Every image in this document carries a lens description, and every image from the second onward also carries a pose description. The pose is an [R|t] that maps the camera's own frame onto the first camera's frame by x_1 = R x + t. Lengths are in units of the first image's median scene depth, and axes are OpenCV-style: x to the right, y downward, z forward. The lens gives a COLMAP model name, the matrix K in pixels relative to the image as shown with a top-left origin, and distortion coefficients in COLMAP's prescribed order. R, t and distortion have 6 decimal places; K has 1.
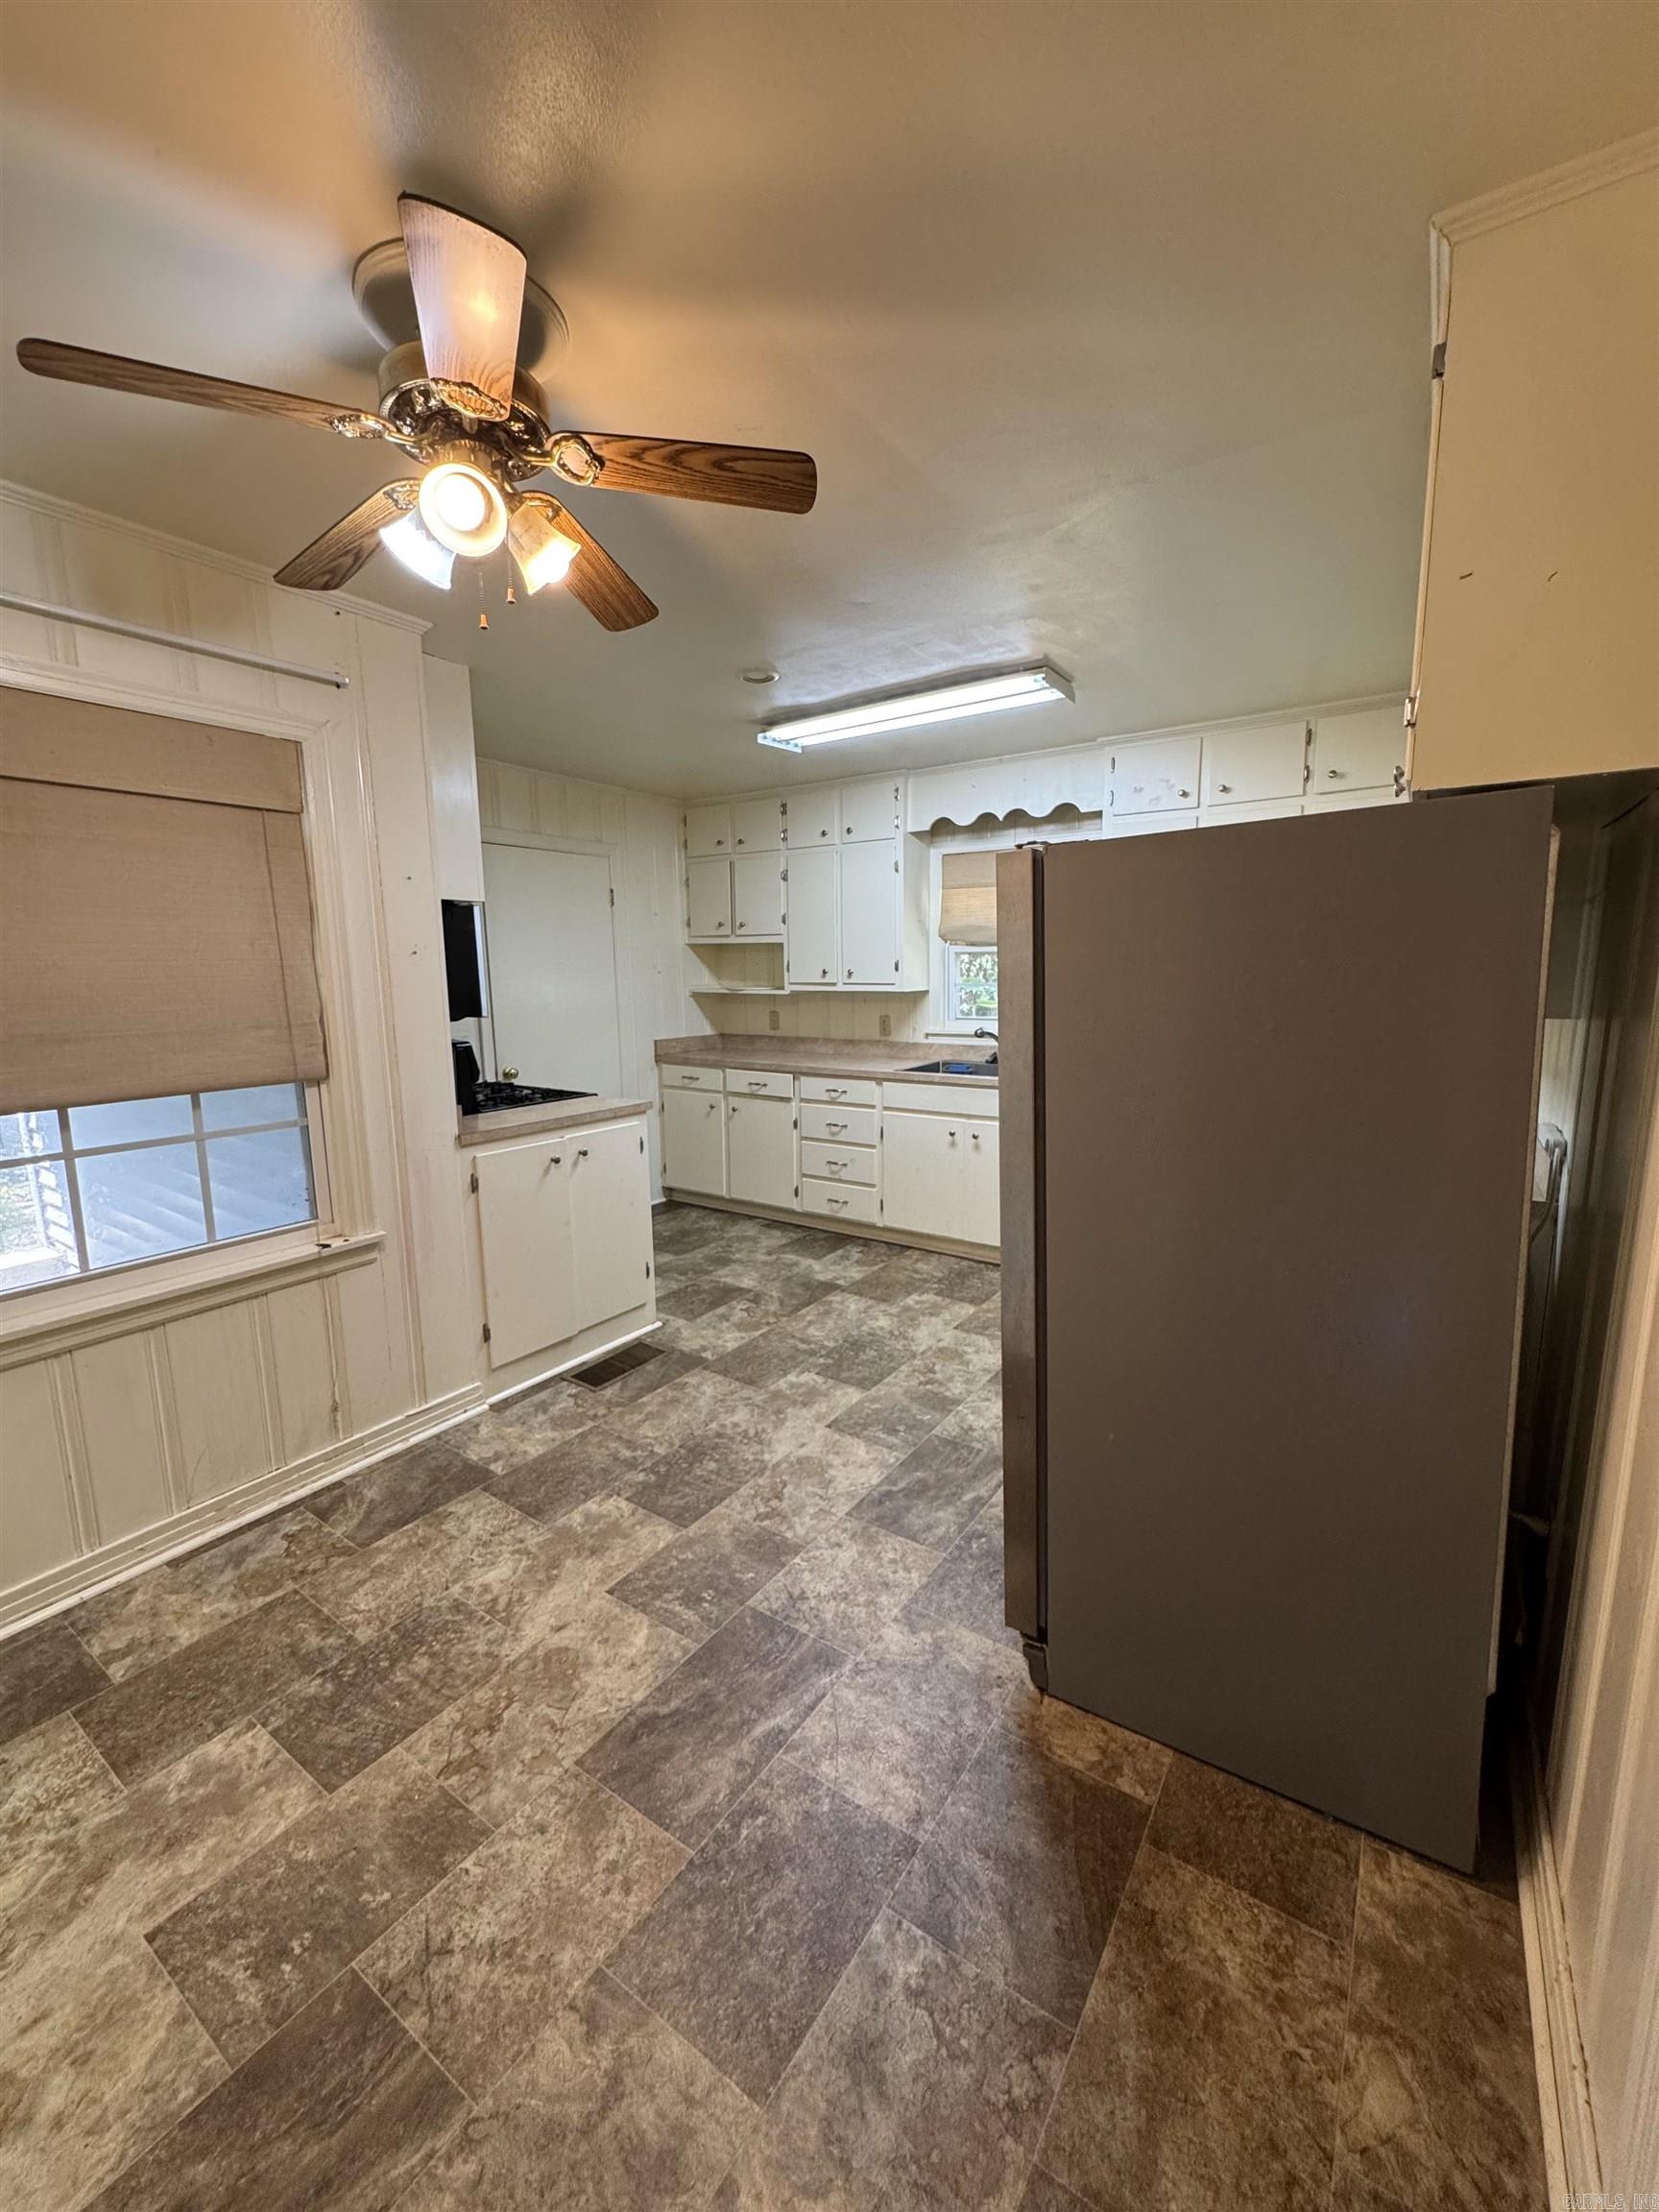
lens RADIAL K [[884.4, 0, 832.7], [0, 884.4, 1103.3], [0, 0, 1]] dist [-0.004017, 0.000733]
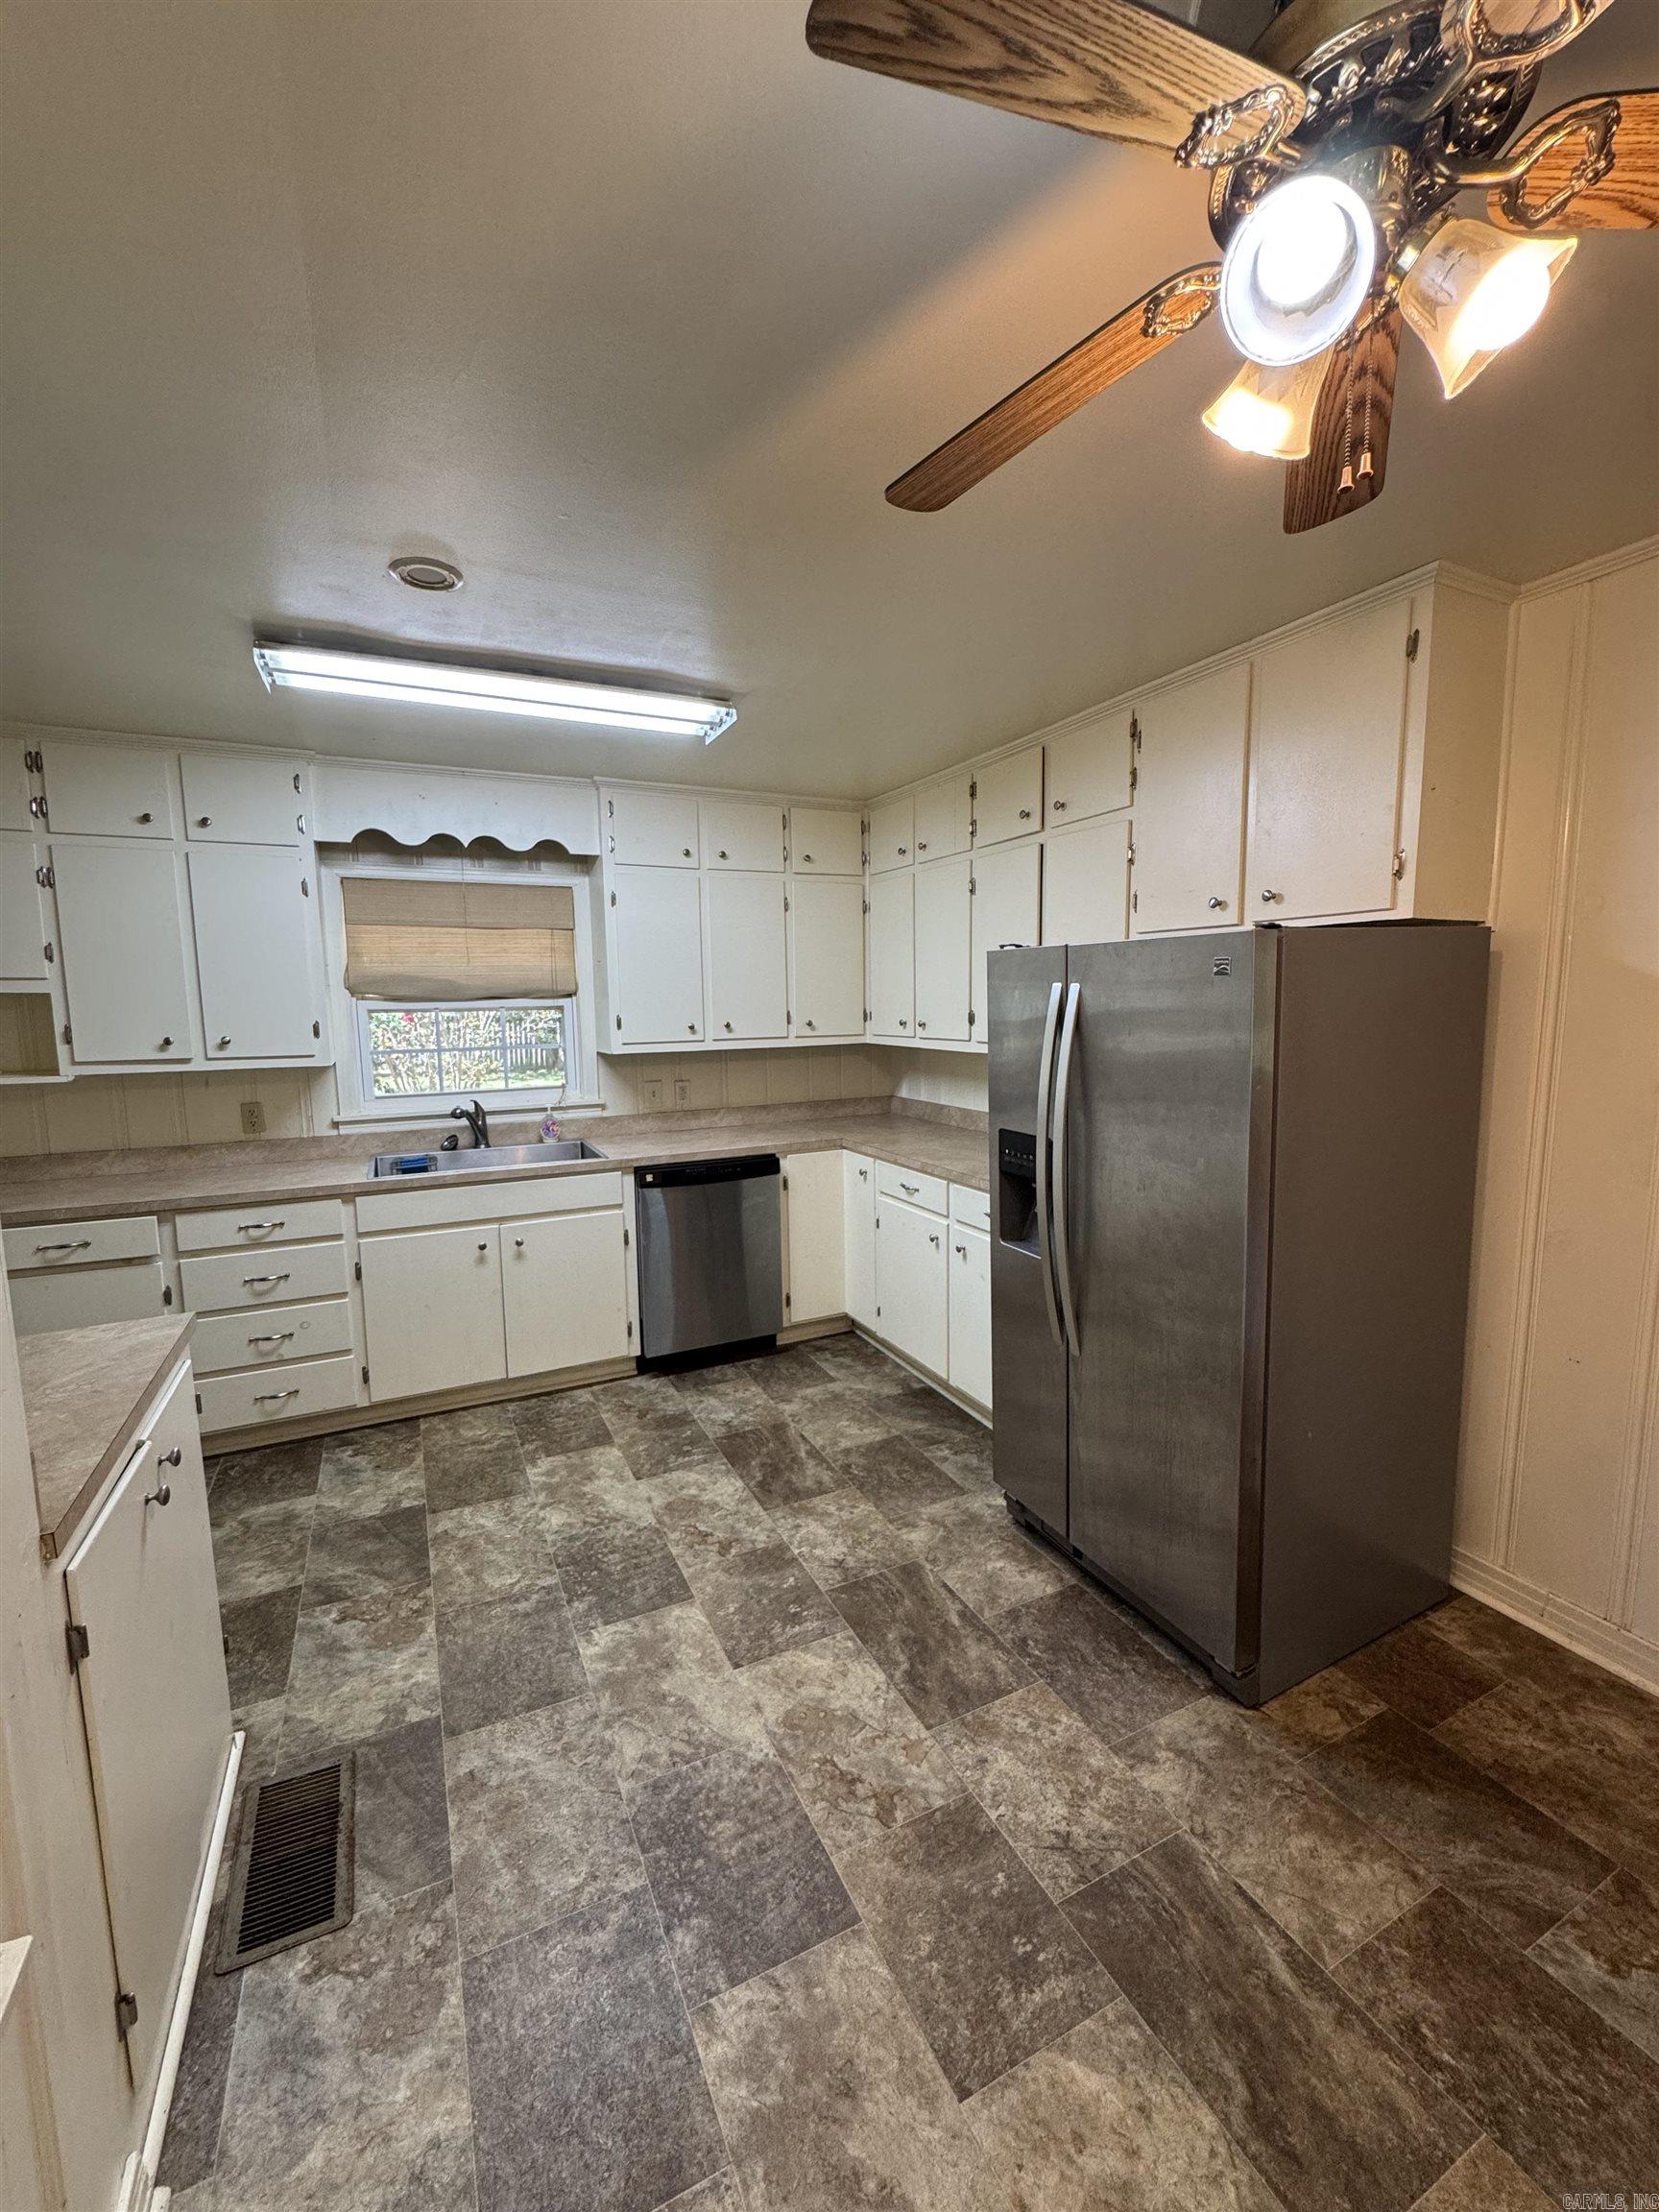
lens RADIAL K [[884.4, 0, 832.7], [0, 884.4, 1103.3], [0, 0, 1]] dist [-0.004017, 0.000733]
pose [[0.496030, -0.095447, 0.863044, -0.440467], [0.140768, 0.989631, 0.028541, -0.081724], [-0.856819, 0.107332, 0.504323, 0.415607]]
